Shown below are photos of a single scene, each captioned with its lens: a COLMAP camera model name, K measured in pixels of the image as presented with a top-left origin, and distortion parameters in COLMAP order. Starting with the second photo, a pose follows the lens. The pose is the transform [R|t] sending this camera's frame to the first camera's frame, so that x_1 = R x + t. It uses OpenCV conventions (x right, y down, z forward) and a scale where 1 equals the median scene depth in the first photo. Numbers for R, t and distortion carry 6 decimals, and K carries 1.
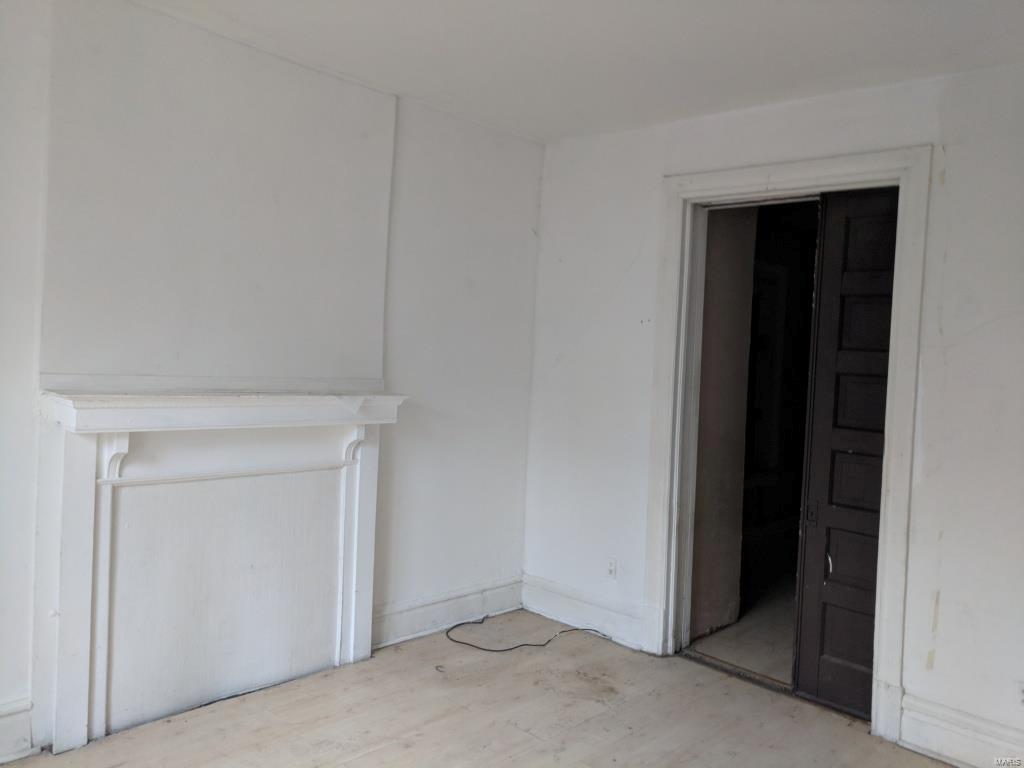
lens RADIAL K [[774.0, 0, 514.6], [0, 774.0, 381.1], [0, 0, 1]] dist [0.030066, 0.000679]
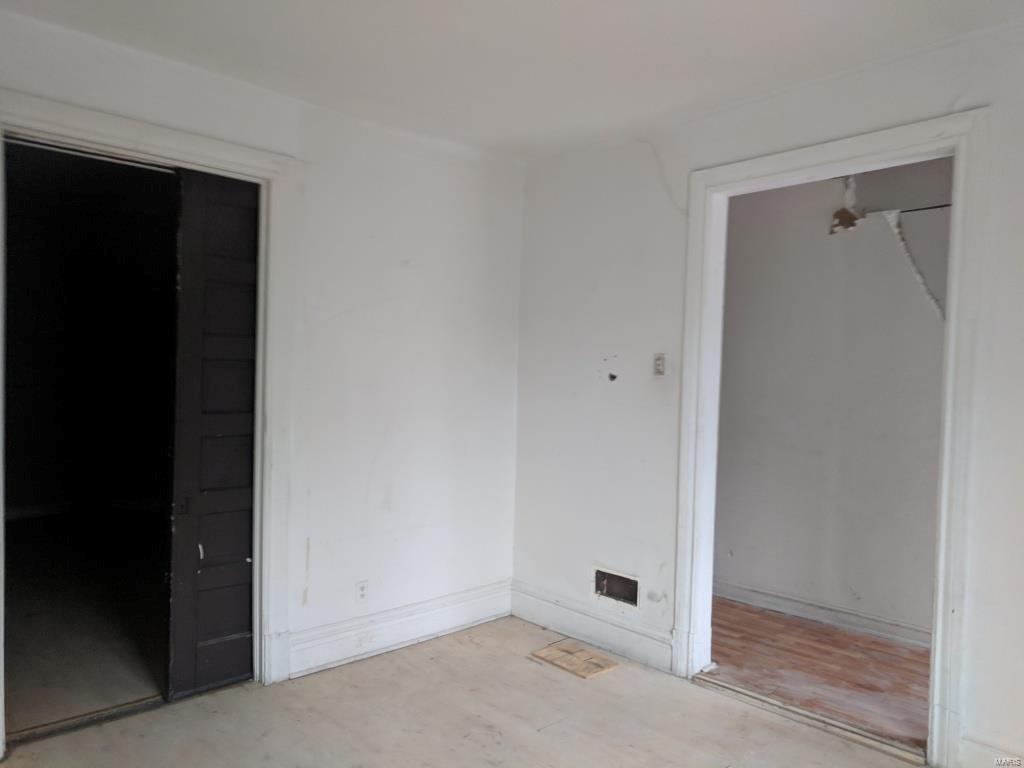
lens RADIAL K [[774.0, 0, 514.6], [0, 774.0, 381.1], [0, 0, 1]] dist [0.030066, 0.000679]
pose [[0.067774, -0.079261, 0.994547, -0.541371], [0.007465, 0.996852, 0.078936, -0.056858], [-0.997673, 0.002074, 0.068152, 0.537219]]
